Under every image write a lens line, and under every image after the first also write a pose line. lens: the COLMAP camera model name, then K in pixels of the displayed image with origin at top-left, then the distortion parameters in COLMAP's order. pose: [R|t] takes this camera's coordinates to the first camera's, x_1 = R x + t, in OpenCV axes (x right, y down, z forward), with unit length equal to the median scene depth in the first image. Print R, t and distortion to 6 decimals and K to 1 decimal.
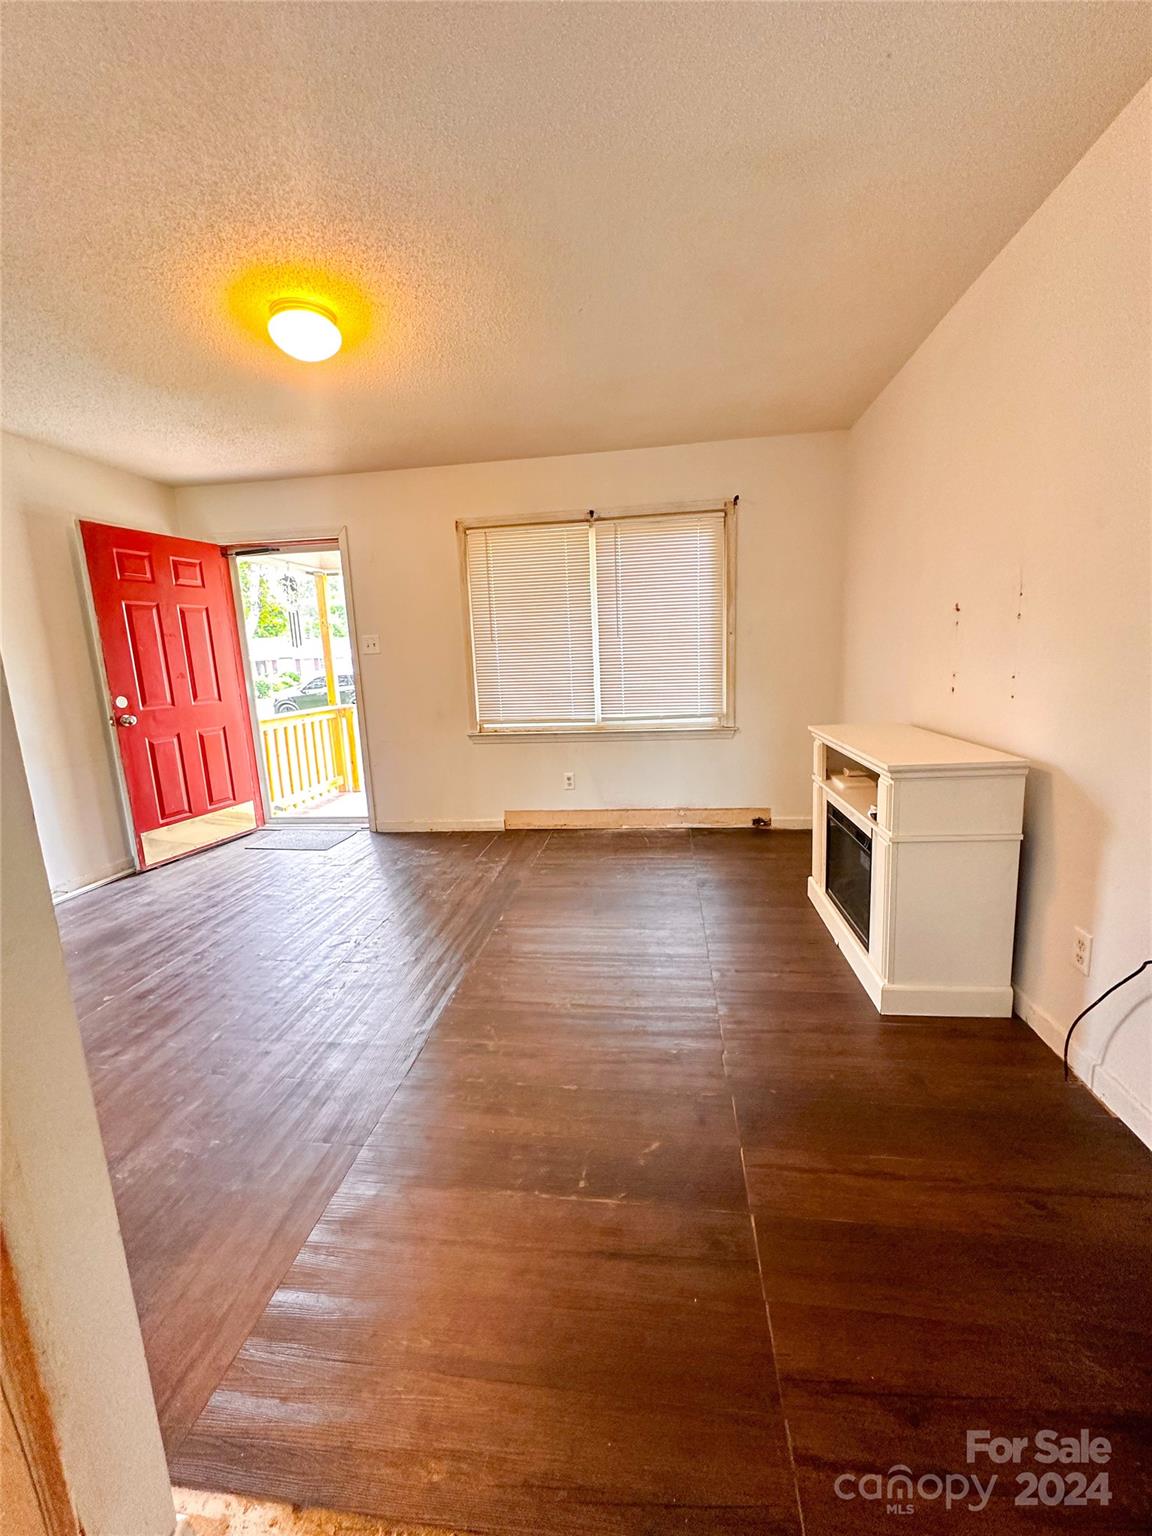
lens RADIAL K [[616.7, 0, 577.3], [0, 616.7, 766.8], [0, 0, 1]] dist [-0.026634, -0.001733]
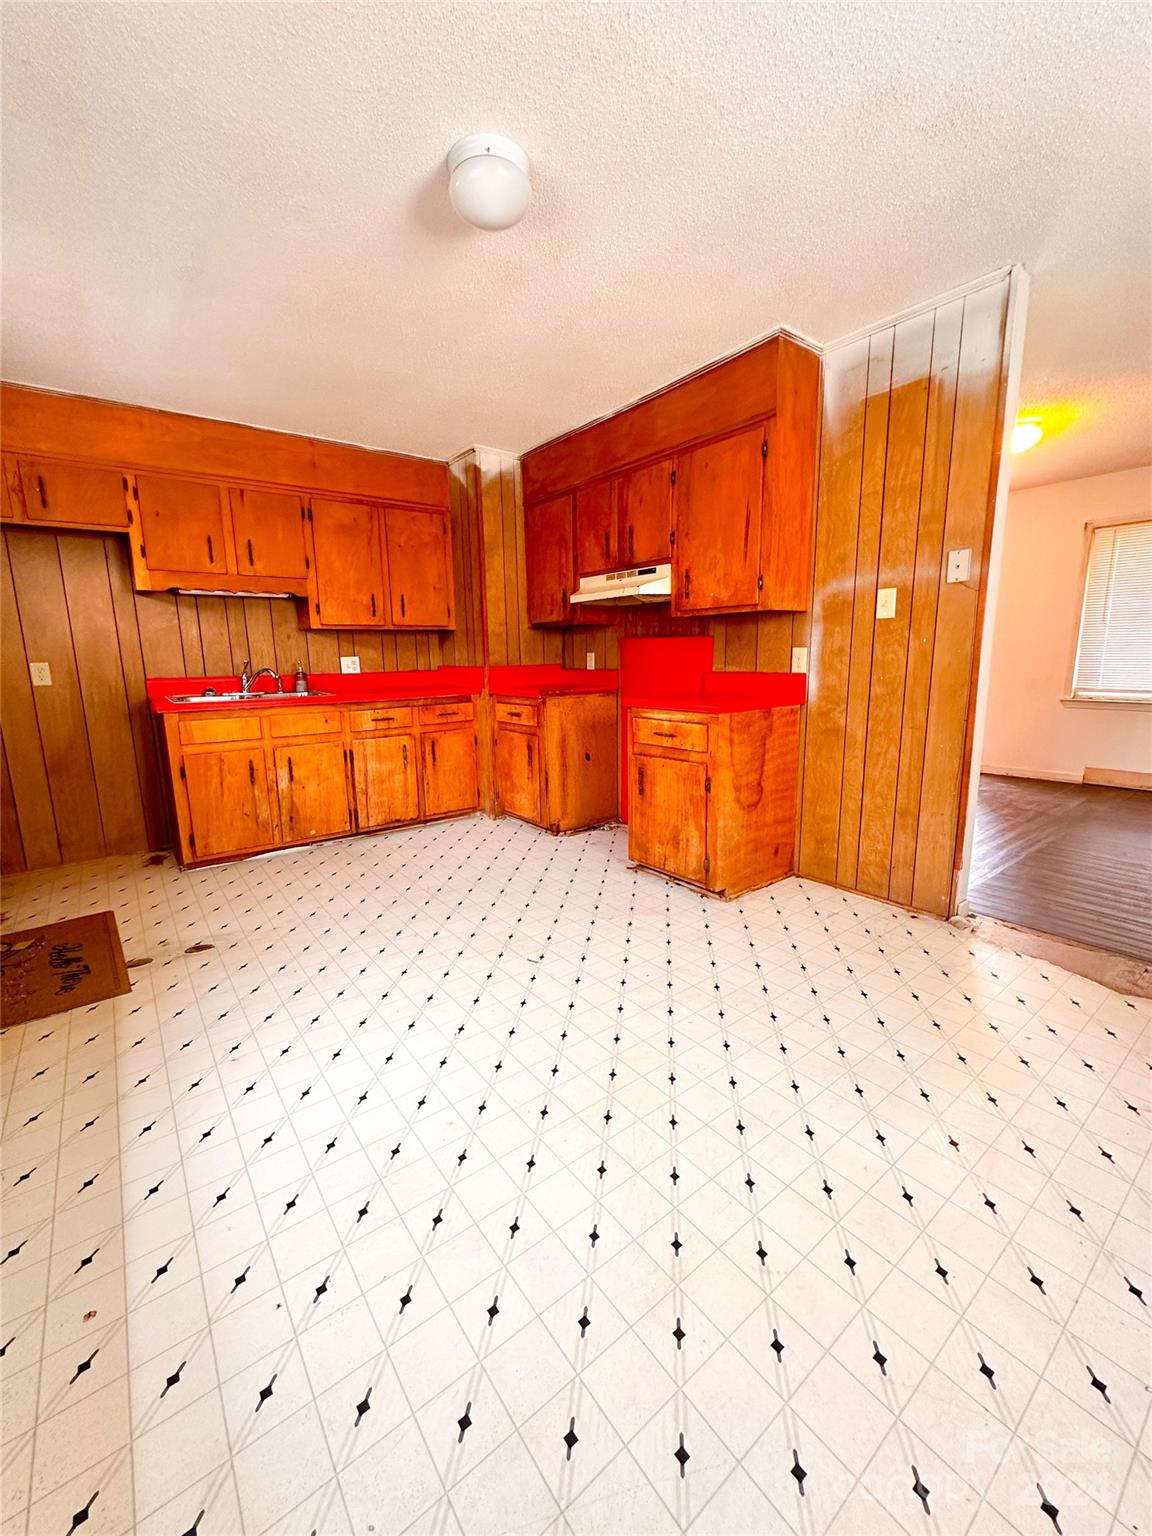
lens RADIAL K [[616.7, 0, 575.1], [0, 616.7, 767.0], [0, 0, 1]] dist [-0.026634, -0.001733]
pose [[0.702363, 0.162424, -0.693041, -0.002433], [-0.137941, 0.986220, 0.091338, 0.104795], [0.698326, 0.031447, 0.715089, -0.524504]]
